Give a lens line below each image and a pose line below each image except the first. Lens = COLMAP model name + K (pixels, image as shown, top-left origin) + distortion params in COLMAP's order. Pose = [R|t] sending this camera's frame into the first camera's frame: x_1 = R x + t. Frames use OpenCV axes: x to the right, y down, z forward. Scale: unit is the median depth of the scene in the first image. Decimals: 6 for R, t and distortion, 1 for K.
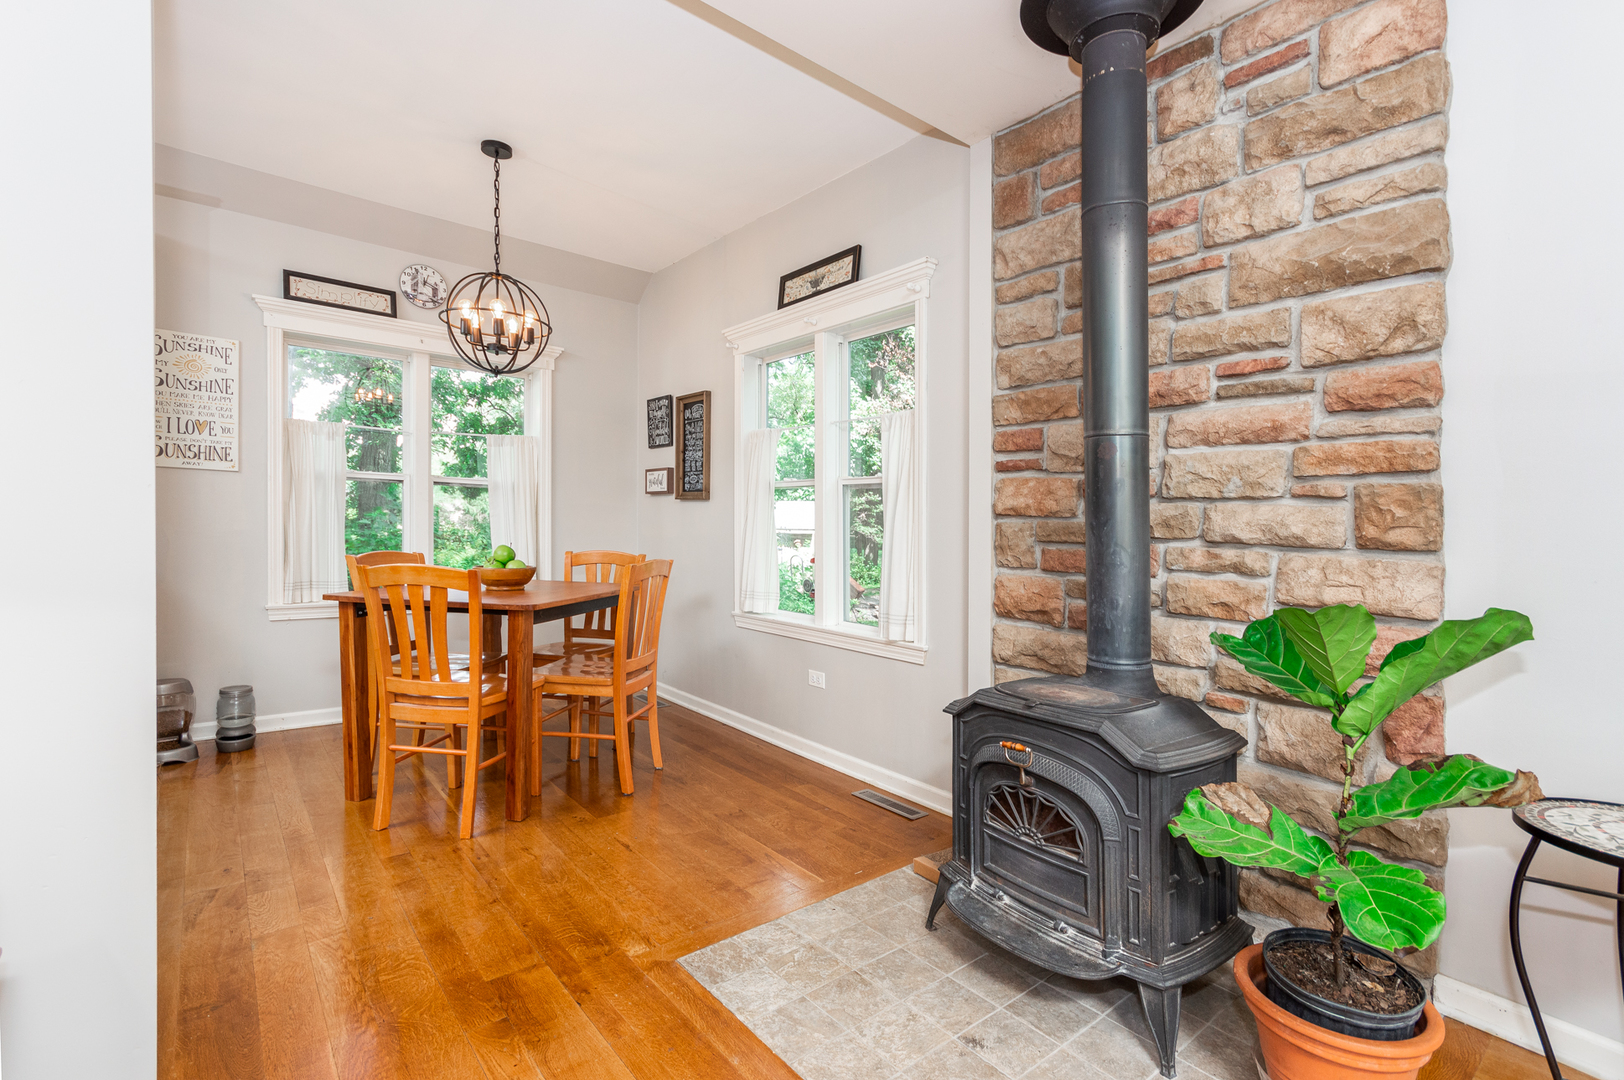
lens RADIAL K [[739.3, 0, 810.8], [0, 739.3, 509.8], [0, 0, 1]] dist [0.004683, -0.002044]
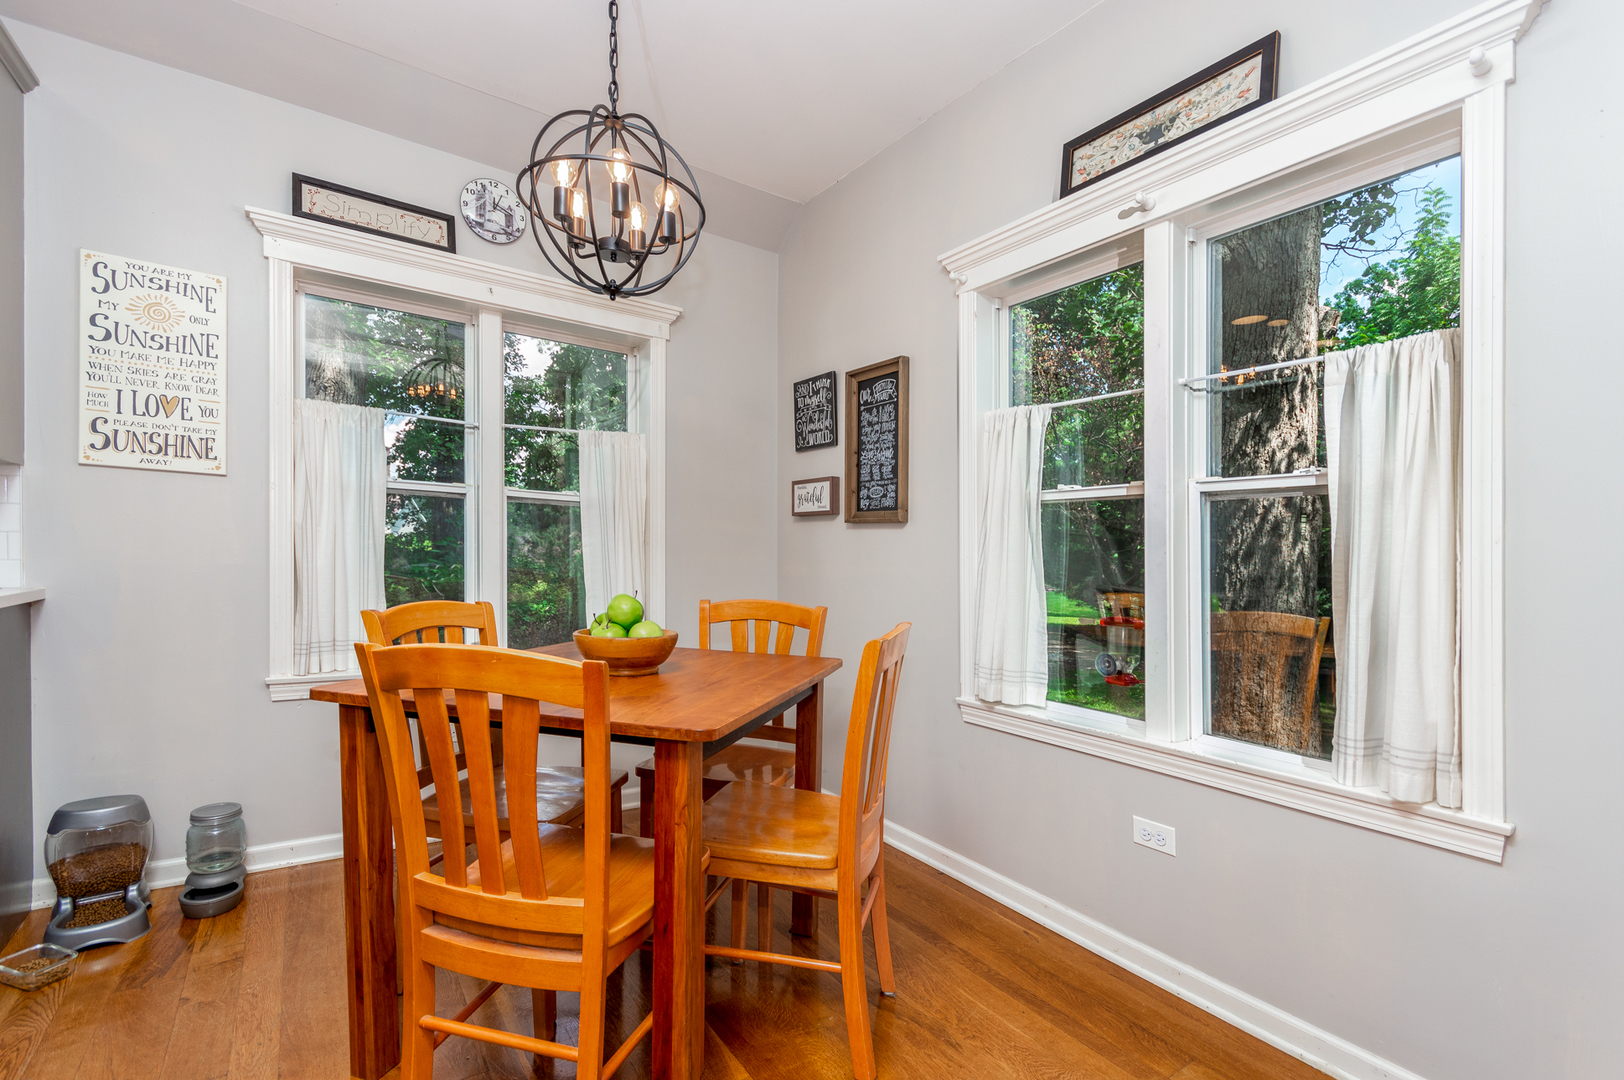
lens RADIAL K [[739.3, 0, 785.5], [0, 739.3, 555.0], [0, 0, 1]] dist [0.004683, -0.002044]
pose [[0.993942, 0.006268, -0.109731, -0.202222], [-0.004592, 0.999869, 0.015522, 0.006563], [0.109814, -0.014925, 0.993840, 0.393233]]
